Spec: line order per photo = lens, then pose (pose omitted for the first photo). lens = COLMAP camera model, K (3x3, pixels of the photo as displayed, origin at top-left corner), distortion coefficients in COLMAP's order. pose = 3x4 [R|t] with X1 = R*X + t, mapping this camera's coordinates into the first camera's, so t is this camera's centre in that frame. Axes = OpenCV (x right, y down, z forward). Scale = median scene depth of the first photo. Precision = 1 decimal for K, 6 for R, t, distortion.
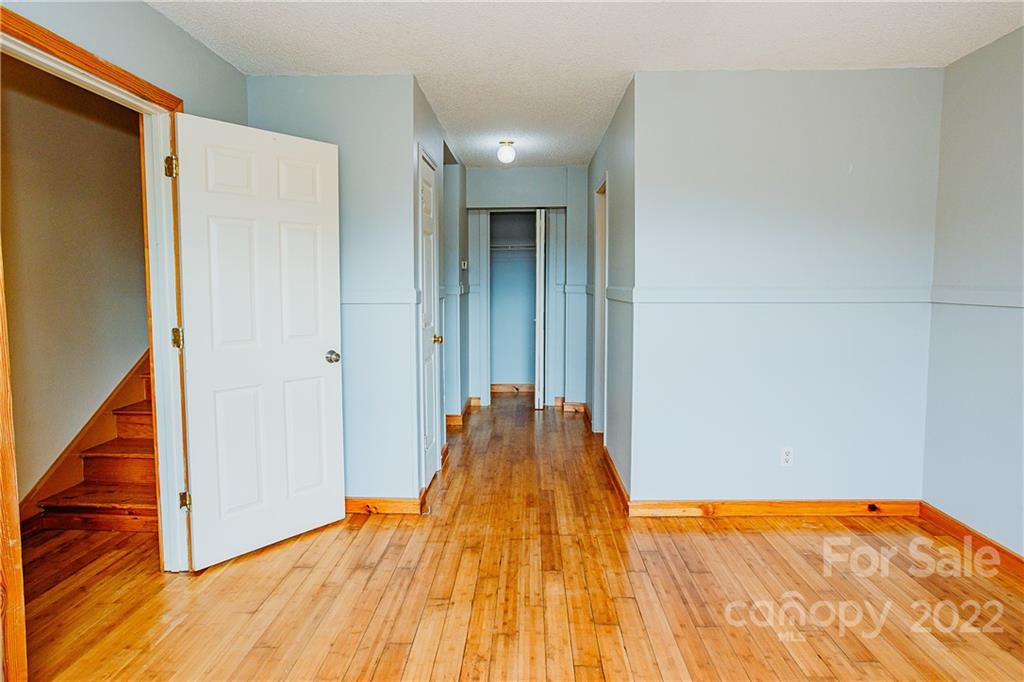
lens RADIAL K [[524.0, 0, 517.1], [0, 524.0, 339.4], [0, 0, 1]] dist [-0.058335, 0.044634]
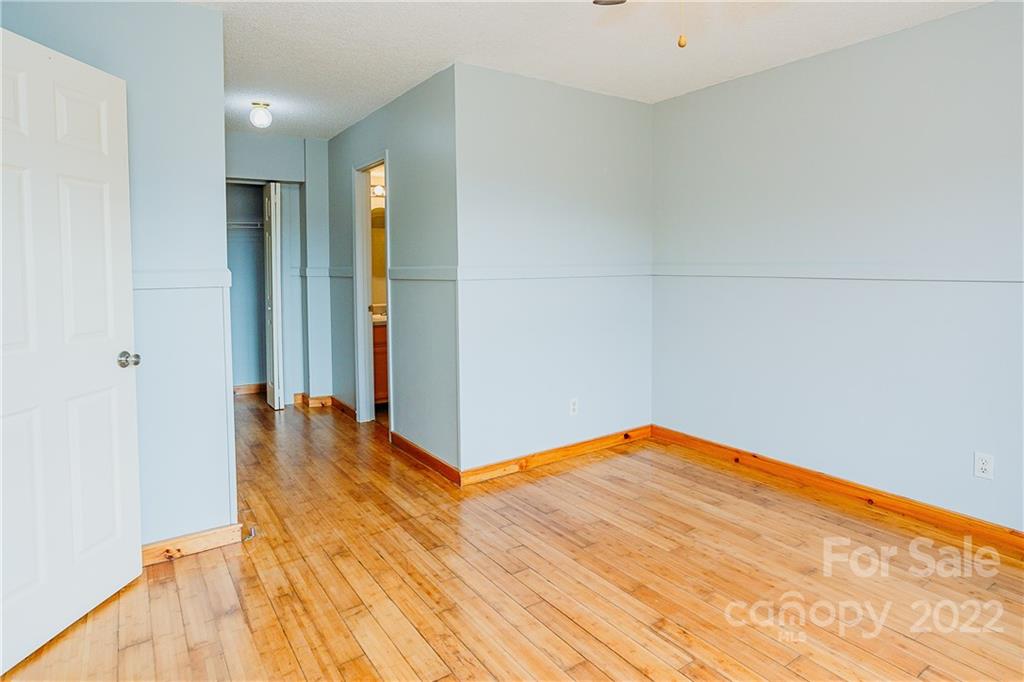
lens RADIAL K [[562.0, 0, 502.4], [0, 562.0, 320.0], [0, 0, 1]] dist [-0.053291, 0.044083]
pose [[0.813712, -0.059636, 0.578201, -0.366956], [0.070162, 0.997527, 0.004147, 0.010714], [-0.577019, 0.037193, 0.815884, 0.029371]]
